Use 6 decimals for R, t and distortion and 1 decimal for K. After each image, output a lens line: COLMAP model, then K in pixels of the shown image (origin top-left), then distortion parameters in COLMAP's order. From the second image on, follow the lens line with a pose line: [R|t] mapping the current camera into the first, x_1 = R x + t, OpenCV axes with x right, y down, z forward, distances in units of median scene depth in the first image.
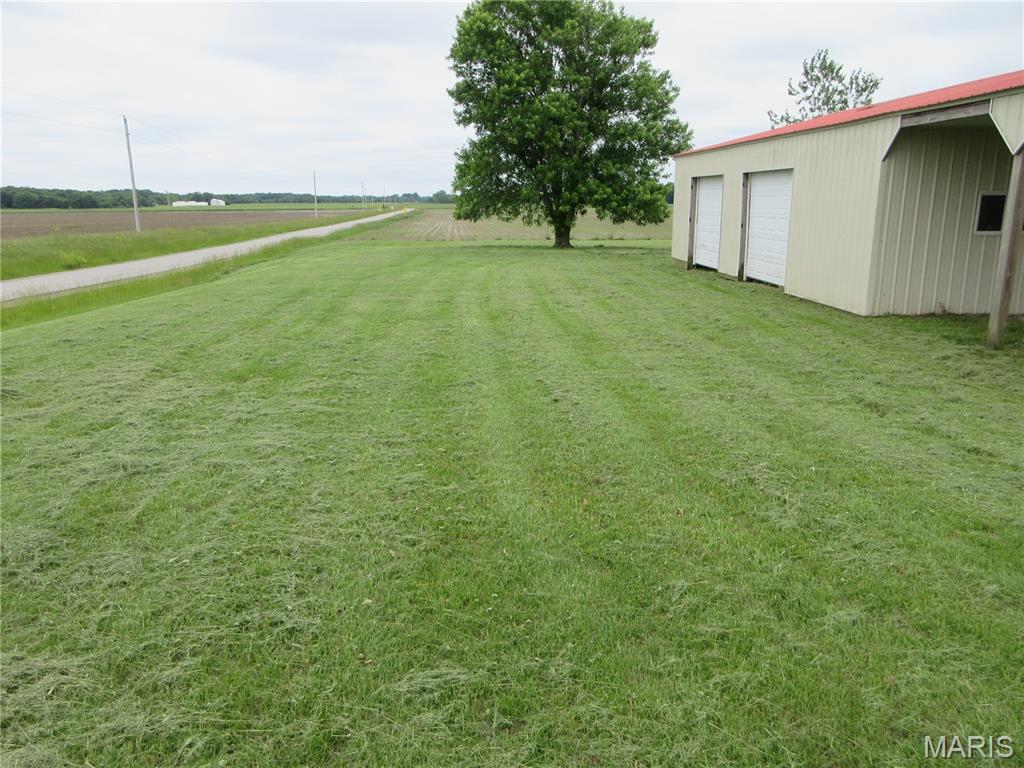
lens RADIAL K [[758.3, 0, 504.6], [0, 758.3, 375.8], [0, 0, 1]] dist [0.021482, -0.020285]
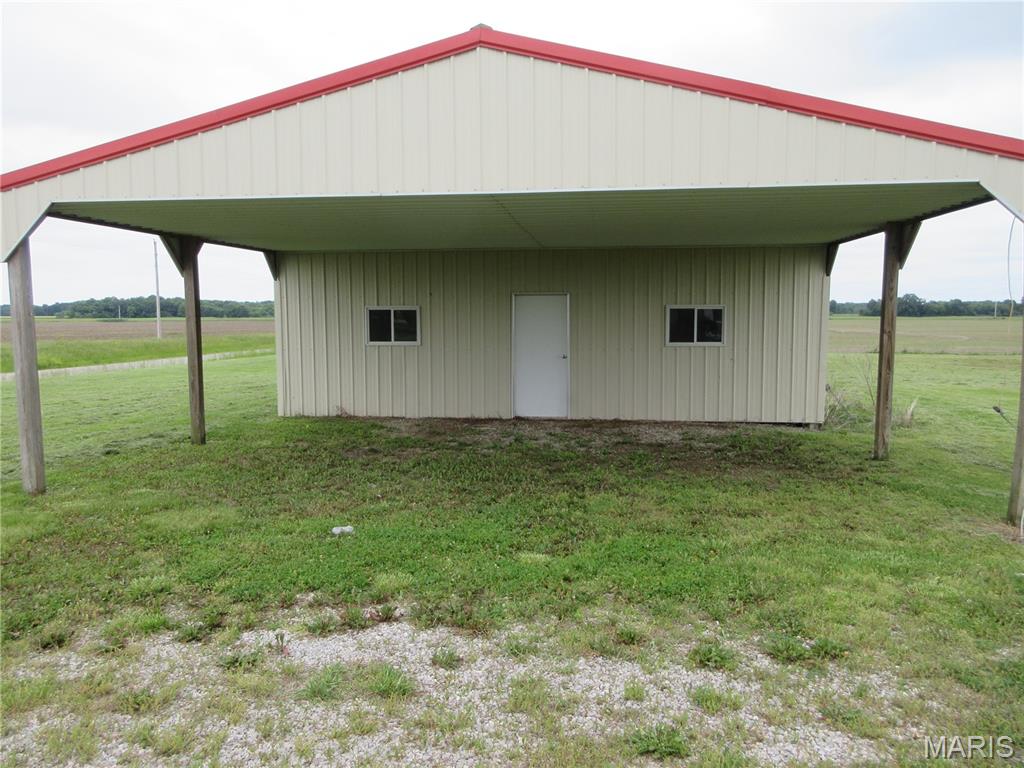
lens RADIAL K [[758.3, 0, 513.0], [0, 758.3, 381.0], [0, 0, 1]] dist [0.021482, -0.020285]
pose [[0.984553, 0.019365, -0.174013, 0.730465], [-0.042593, 0.990499, -0.130761, -0.001235], [0.169827, 0.136152, 0.976023, -0.010276]]
